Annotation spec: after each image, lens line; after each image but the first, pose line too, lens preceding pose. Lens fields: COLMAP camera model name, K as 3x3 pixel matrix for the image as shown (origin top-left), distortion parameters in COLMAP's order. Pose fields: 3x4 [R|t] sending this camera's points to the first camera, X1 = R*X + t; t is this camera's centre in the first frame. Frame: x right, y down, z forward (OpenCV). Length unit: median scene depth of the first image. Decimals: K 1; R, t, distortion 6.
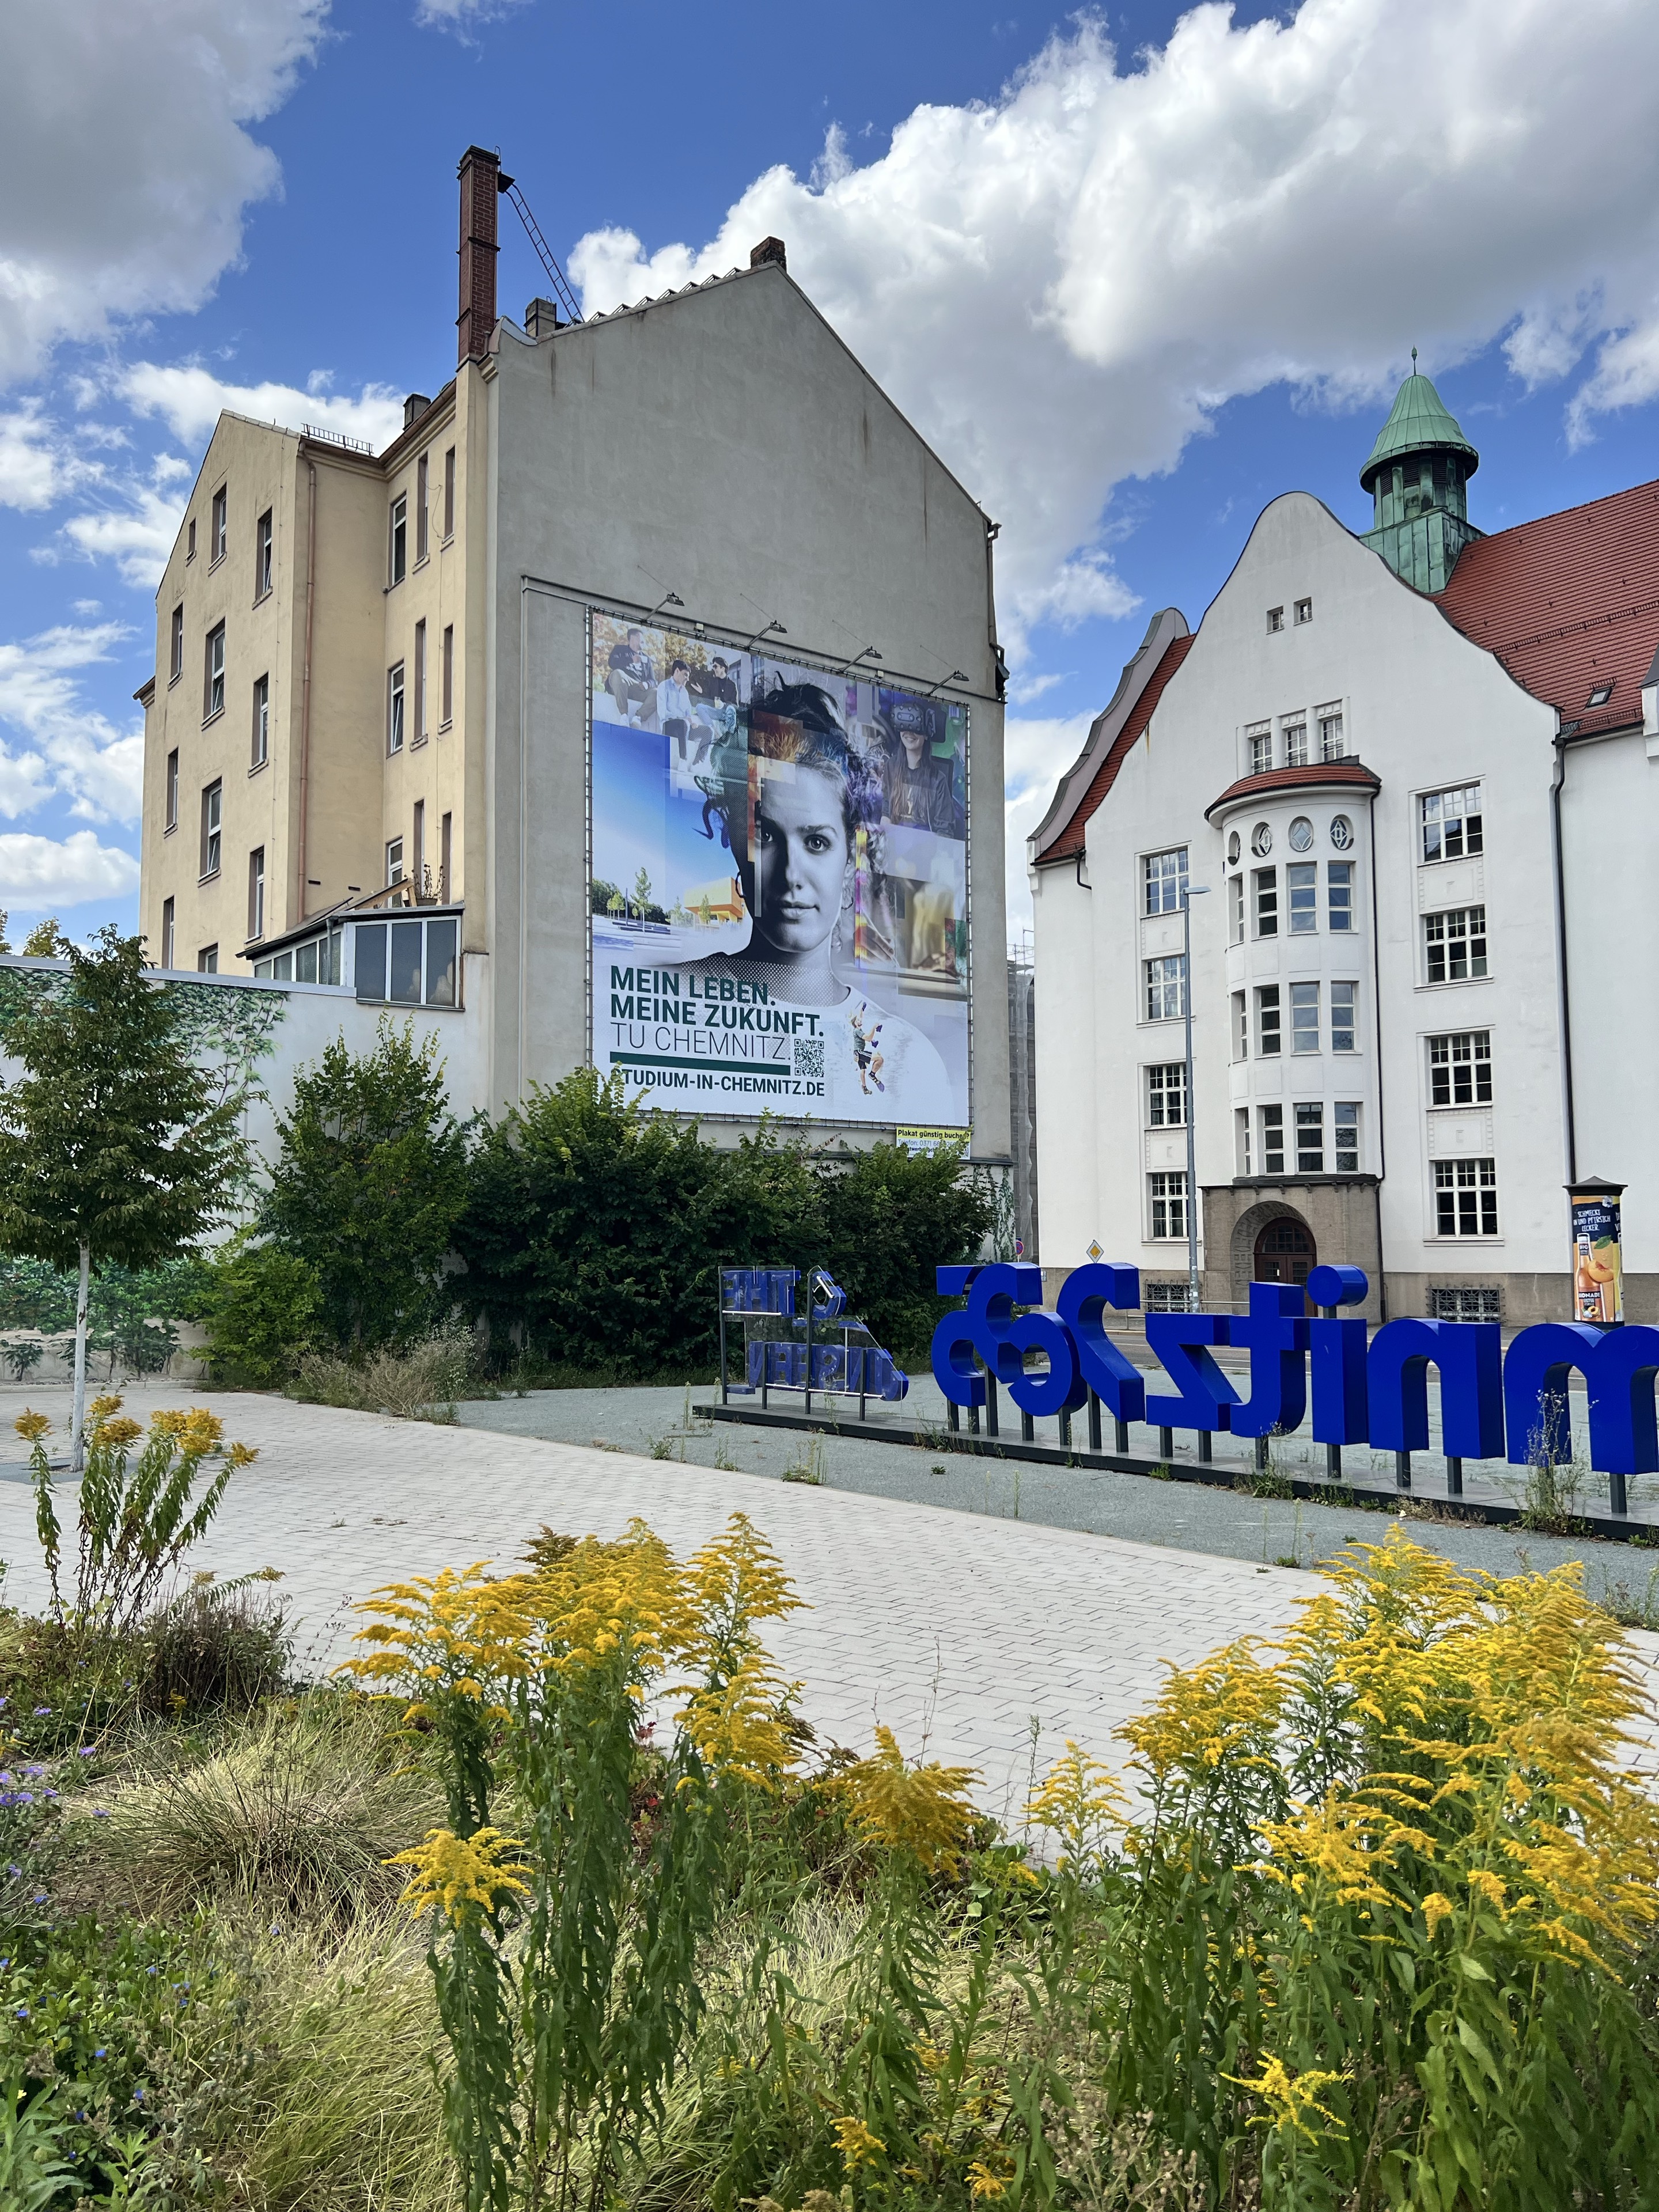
lens RADIAL K [[1846.4, 0, 829.5], [0, 1846.4, 1106.0], [0, 0, 1]] dist [-0.014704, -0.007350]
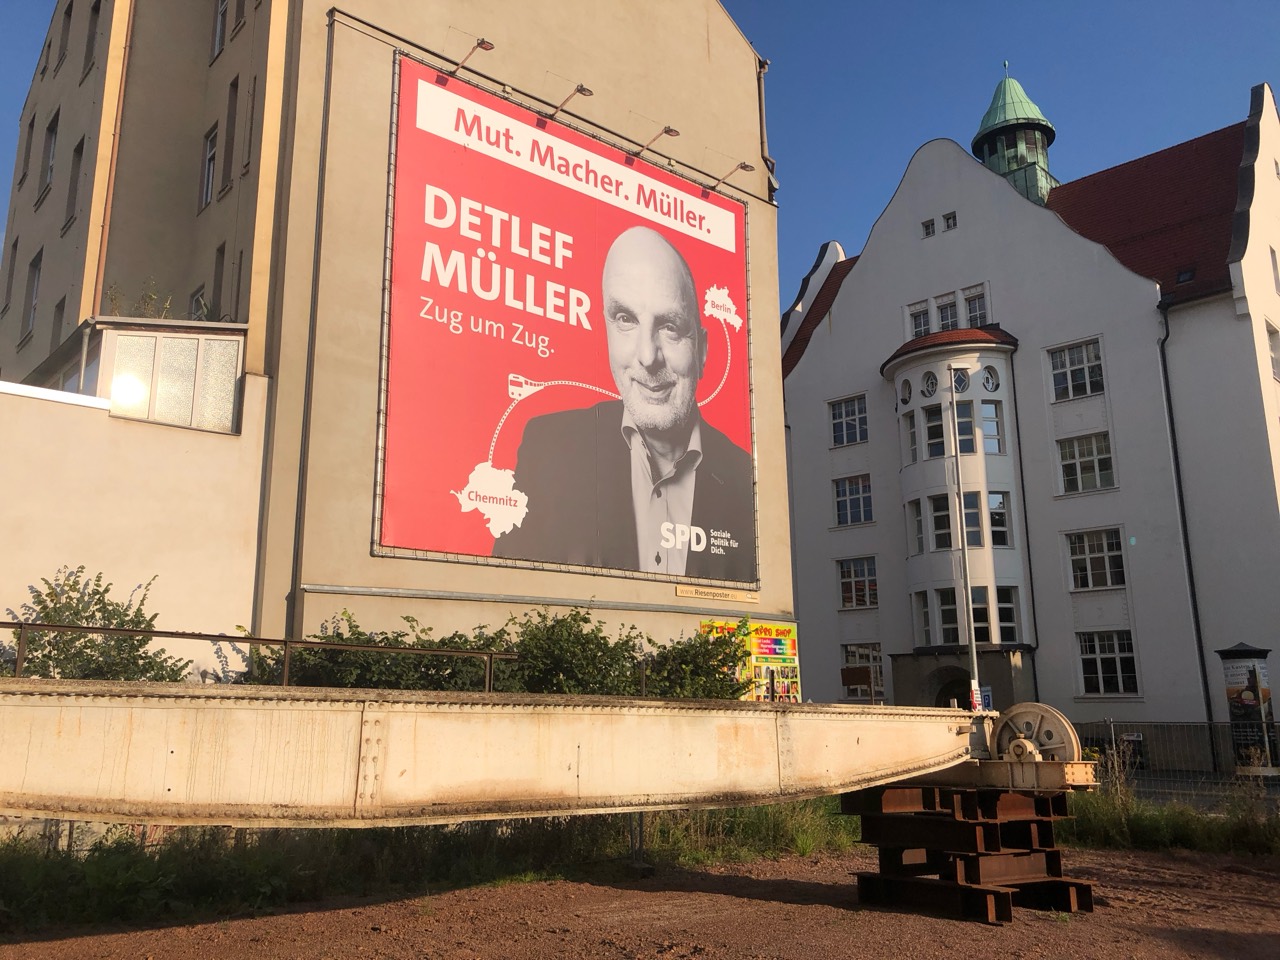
lens RADIAL K [[1101.1, 0, 638.5], [0, 1101.1, 444.7], [0, 0, 1]] dist [0.009280, 0.004672]
pose [[0.998021, 0.010102, 0.062061, -0.020415], [-0.000371, 0.987939, -0.154842, 0.019102], [-0.062877, 0.154513, 0.985988, 0.250434]]
